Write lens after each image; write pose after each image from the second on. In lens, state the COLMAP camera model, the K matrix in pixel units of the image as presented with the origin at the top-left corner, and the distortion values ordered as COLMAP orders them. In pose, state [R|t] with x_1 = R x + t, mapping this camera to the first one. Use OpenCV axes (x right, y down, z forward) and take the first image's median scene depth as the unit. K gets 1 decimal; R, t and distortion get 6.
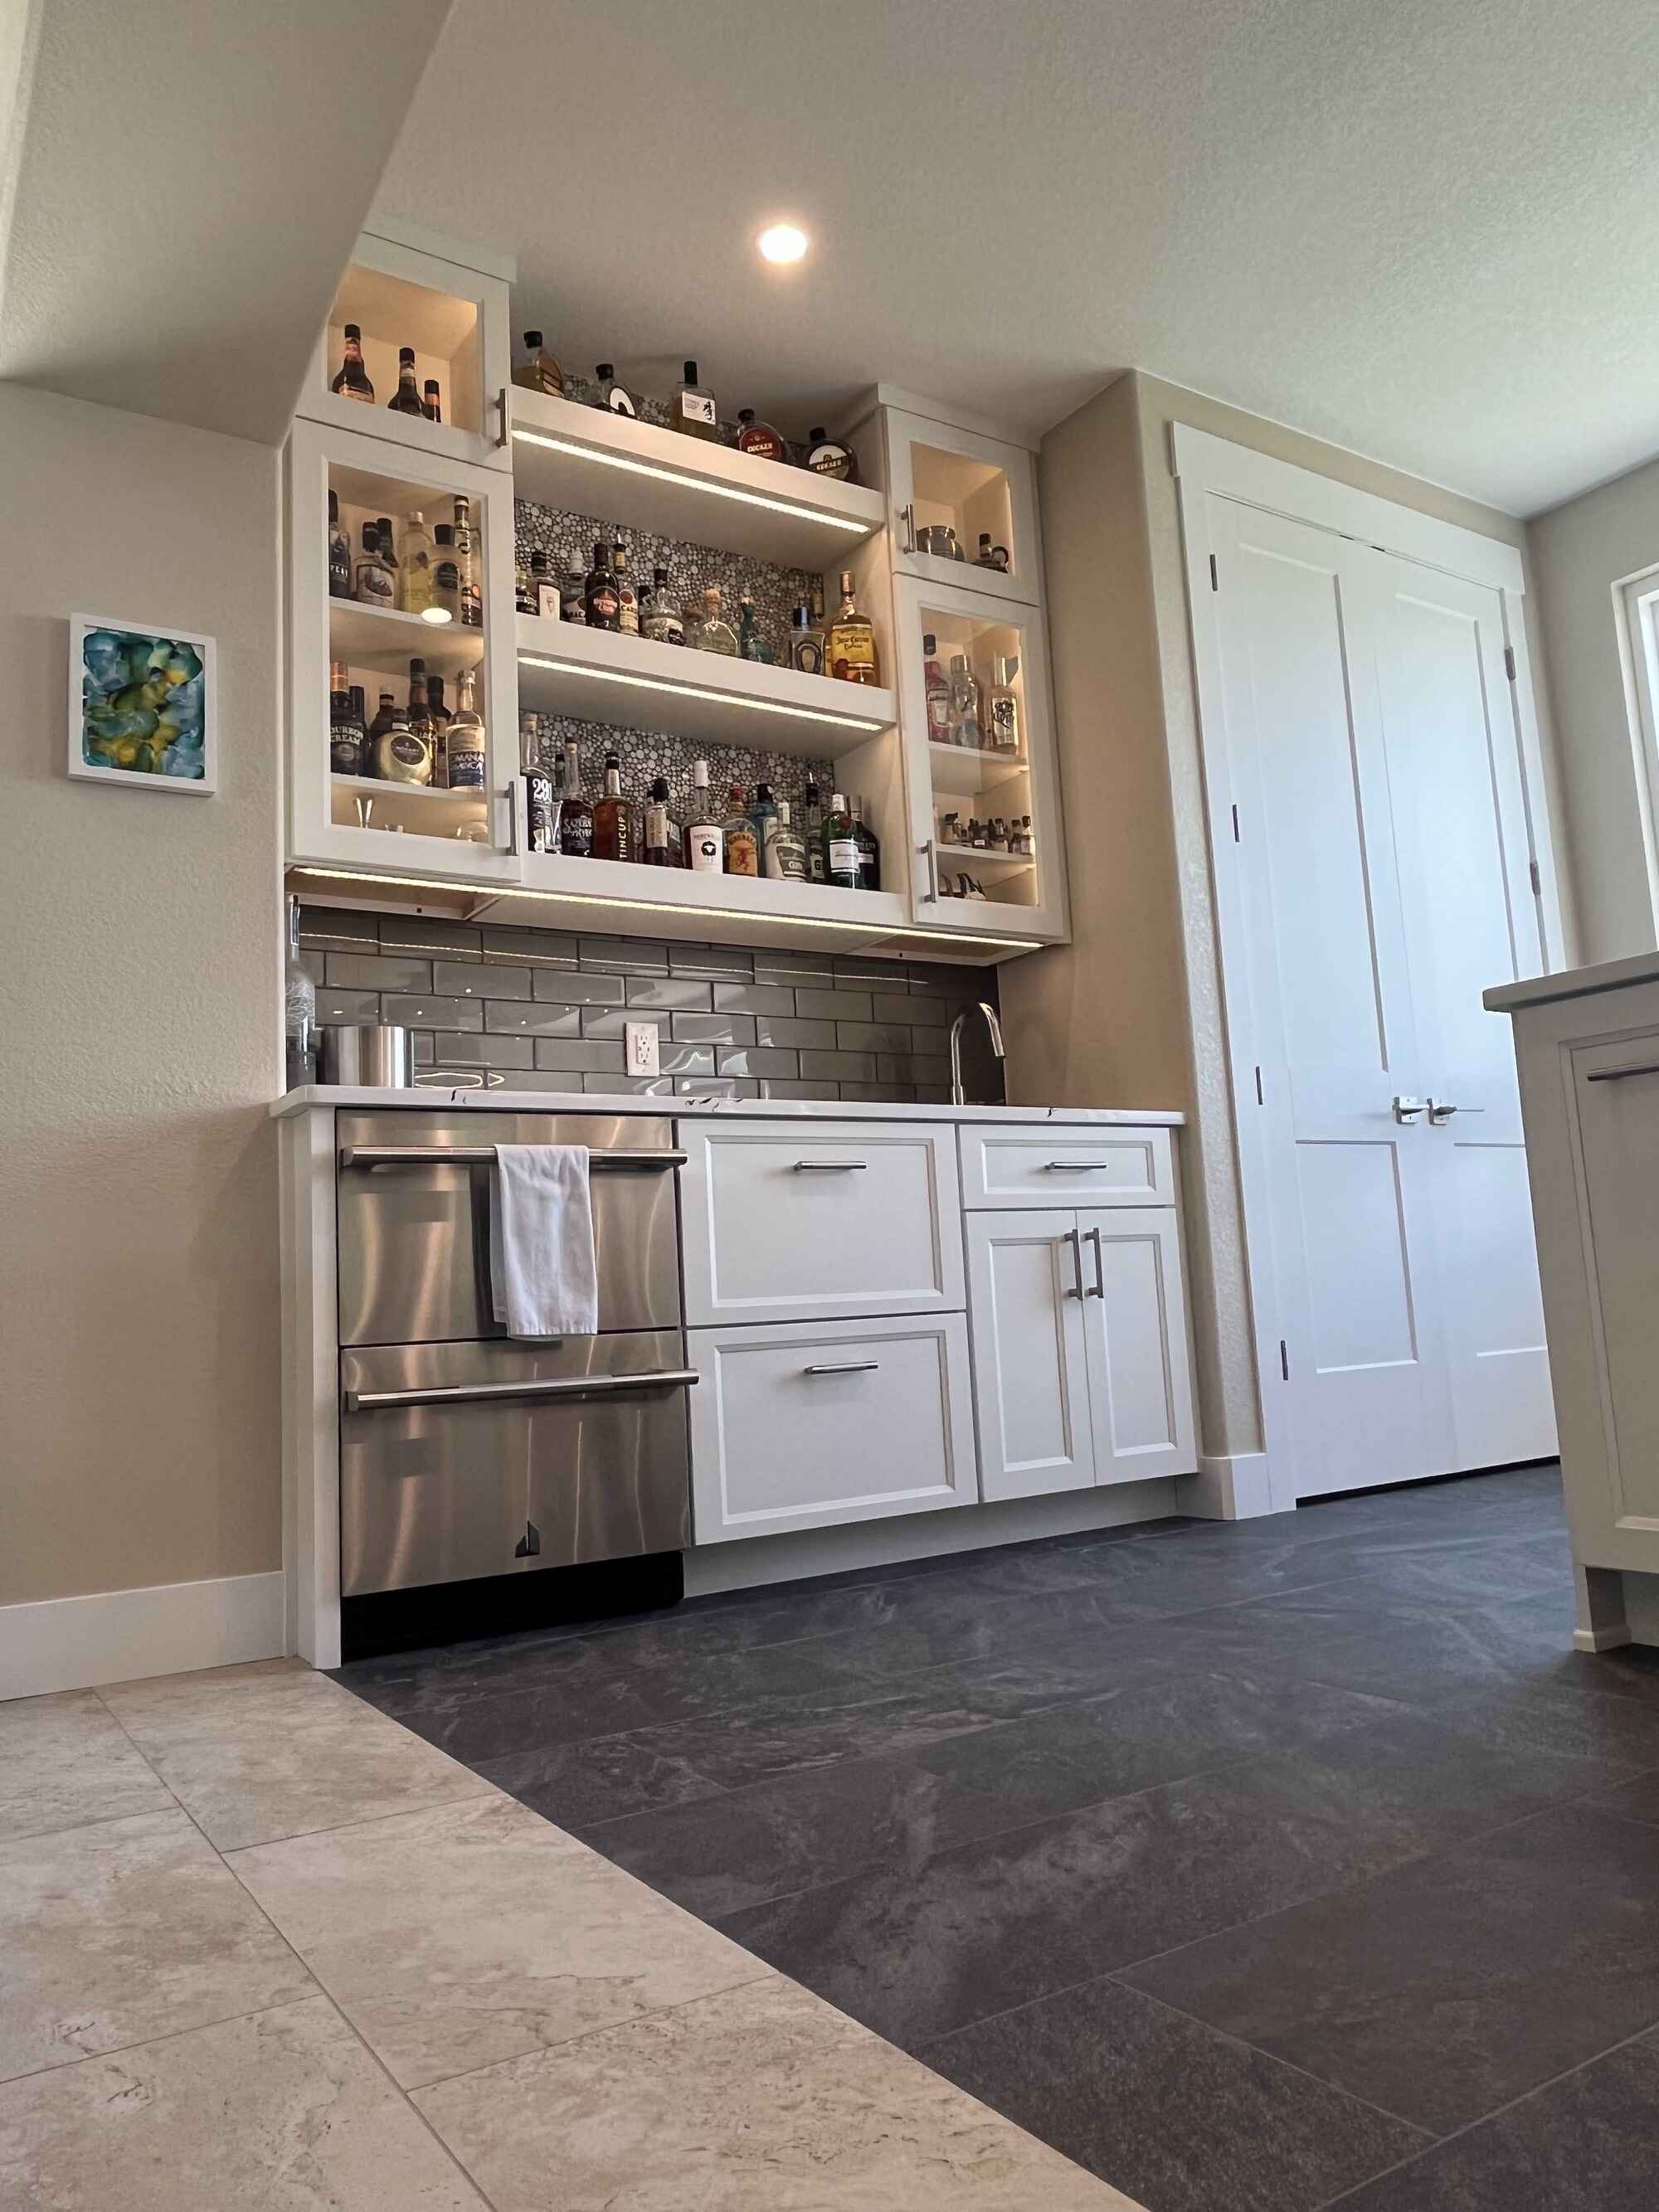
lens RADIAL K [[1544.3, 0, 821.9], [0, 1544.3, 1089.1], [0, 0, 1]] dist [0.003547, 0.002136]
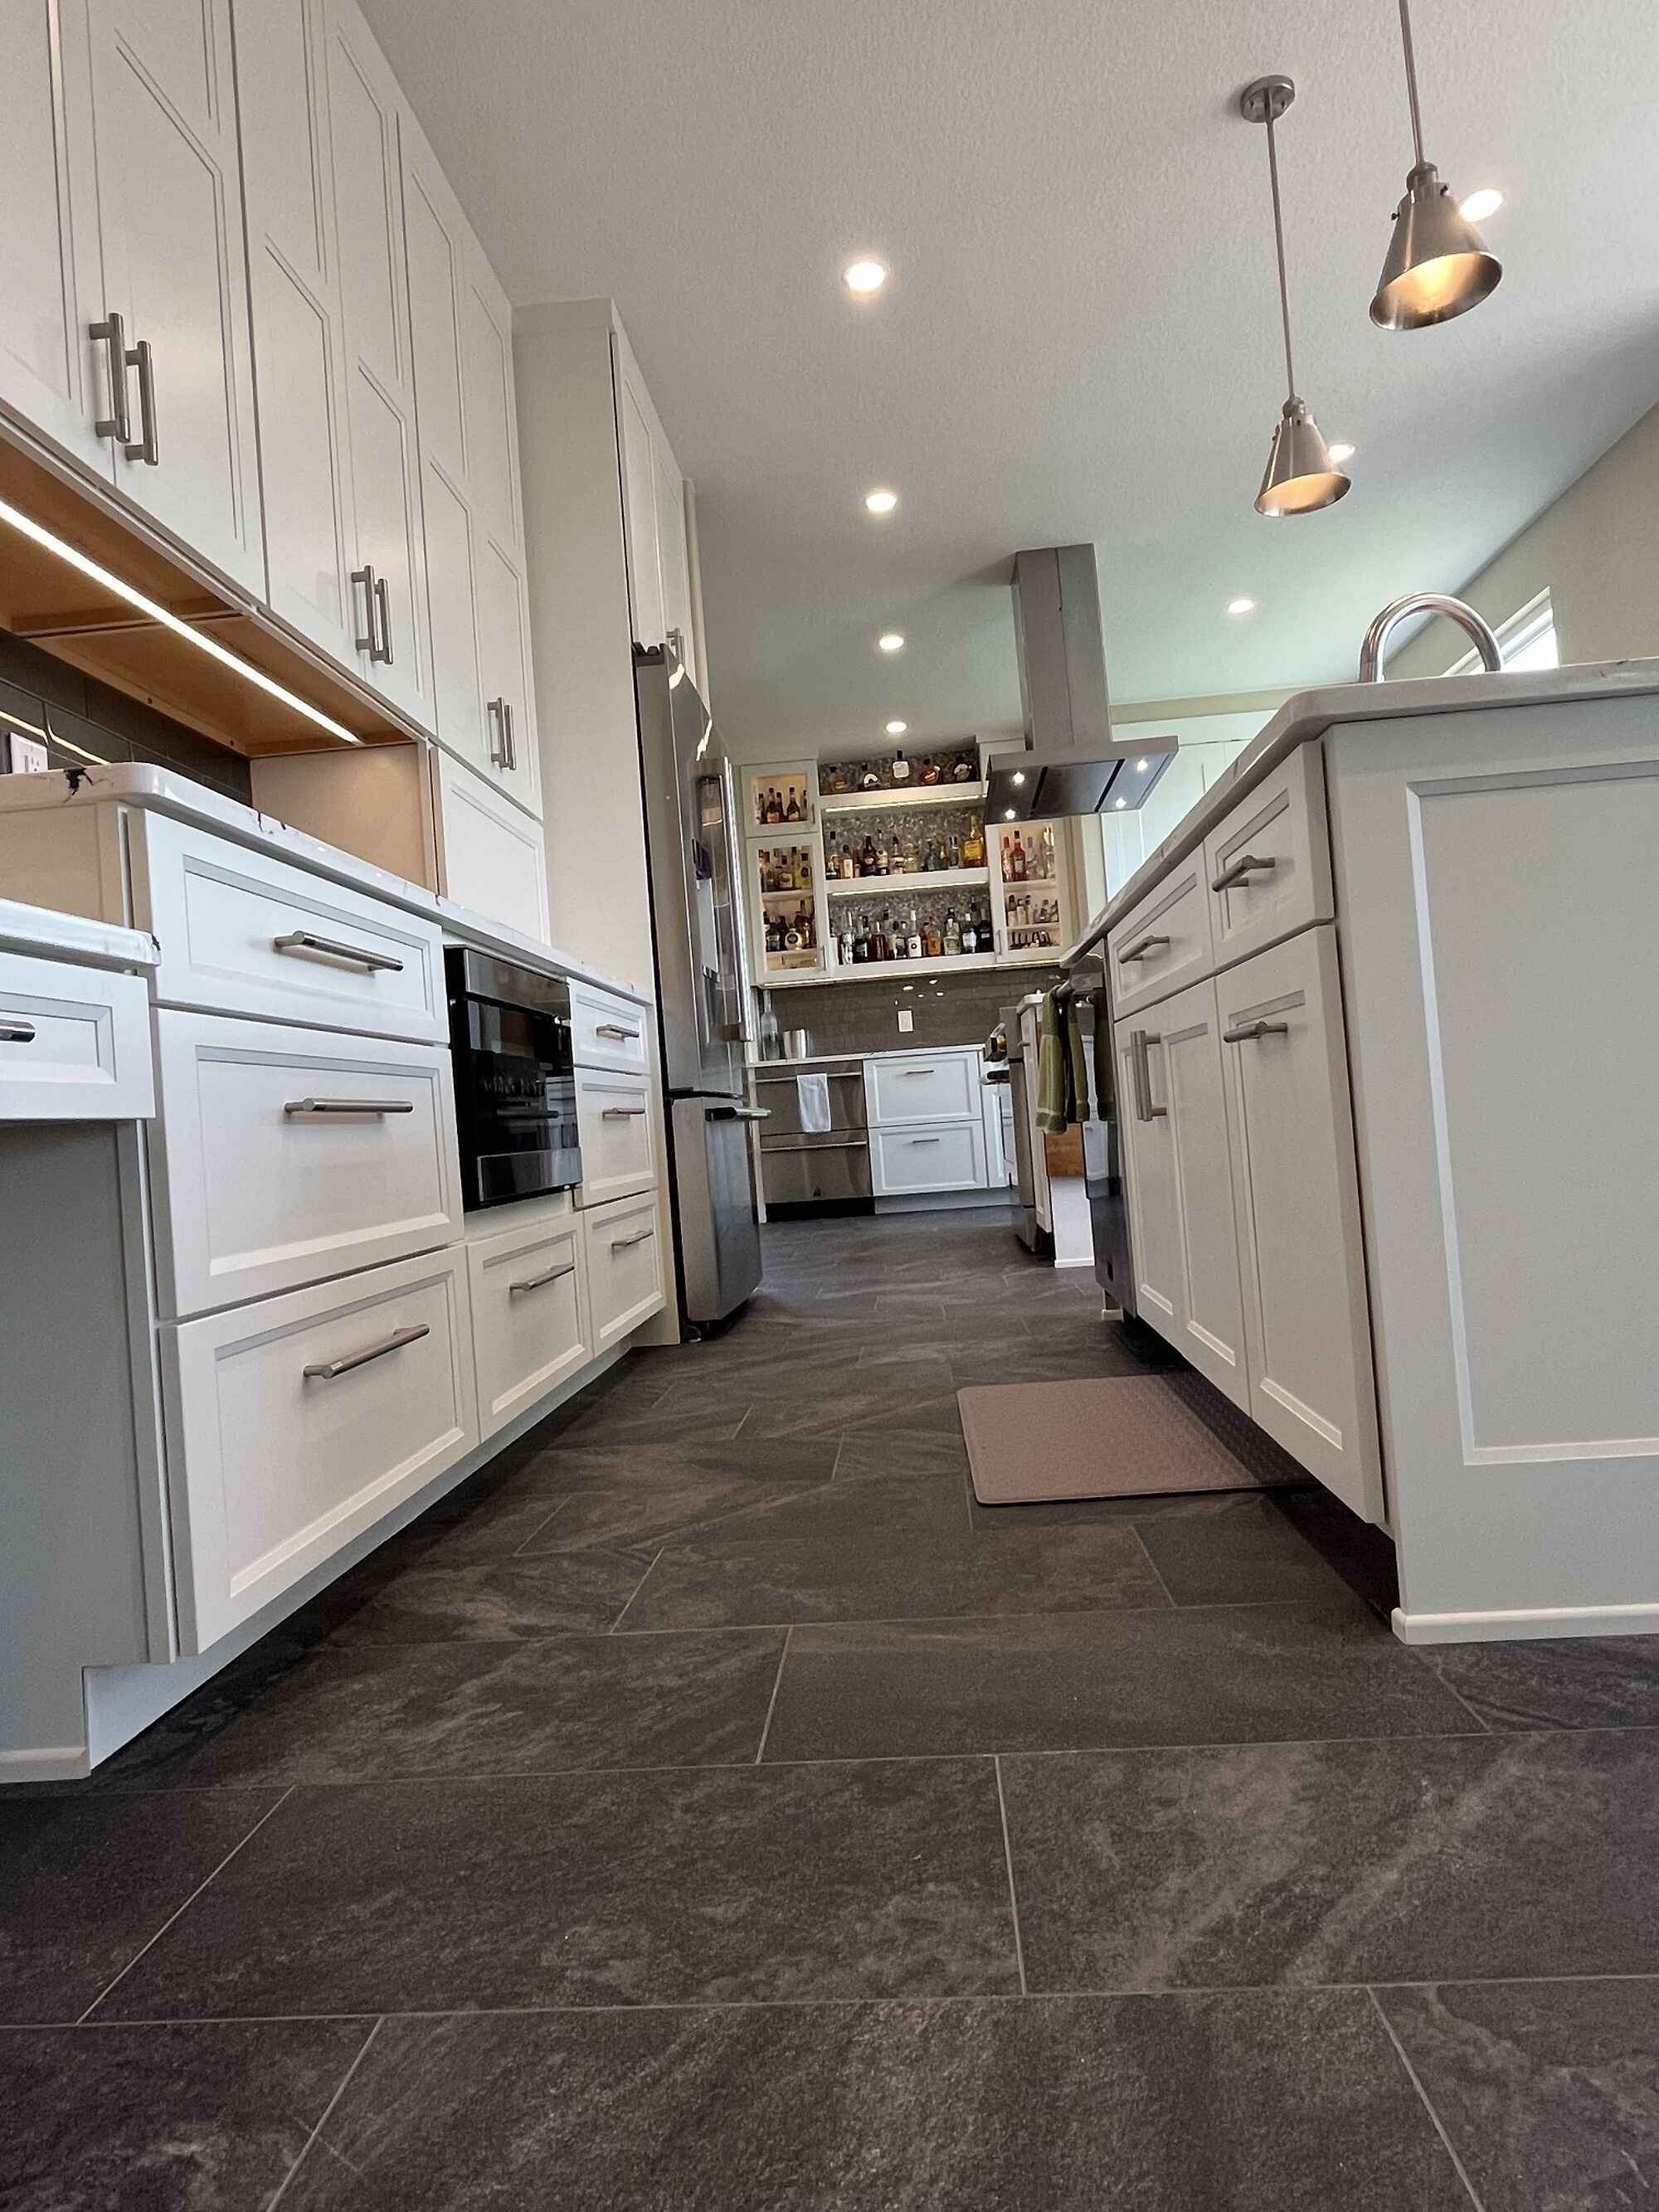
lens RADIAL K [[1329.1, 0, 830.6], [0, 1329.1, 1090.5], [0, 0, 1]] dist [0.002211, -0.001799]
pose [[0.805954, -0.022400, -0.591554, 1.181237], [0.114230, 0.986388, 0.118281, -0.202423], [0.580852, -0.162903, 0.797542, -0.961879]]
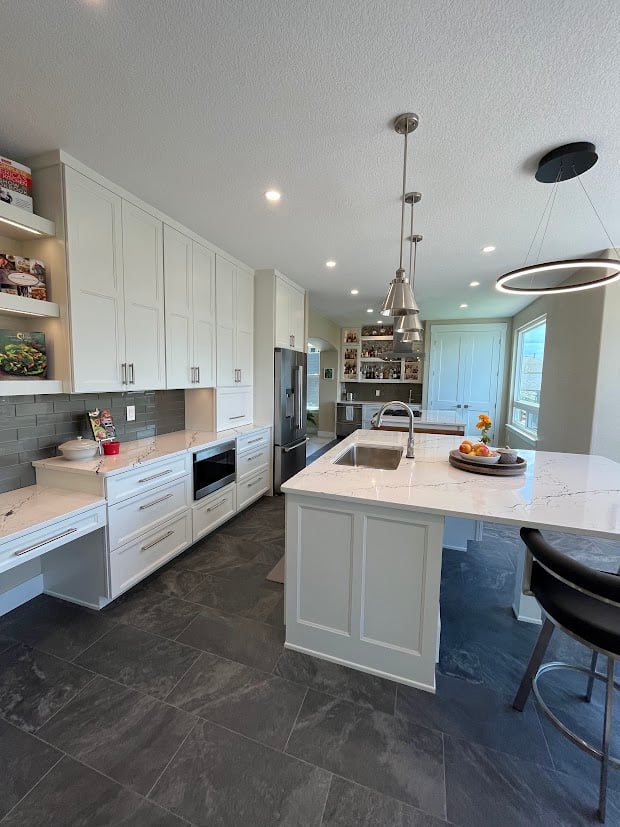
lens RADIAL K [[335.9, 0, 309.4], [0, 335.9, 408.6], [0, 0, 1]] dist [-0.010818, 0.001597]
pose [[0.617457, 0.135995, -0.774760, 1.480130], [0.060086, 0.973909, 0.218839, -0.480793], [0.784307, -0.181676, 0.593175, -0.818084]]
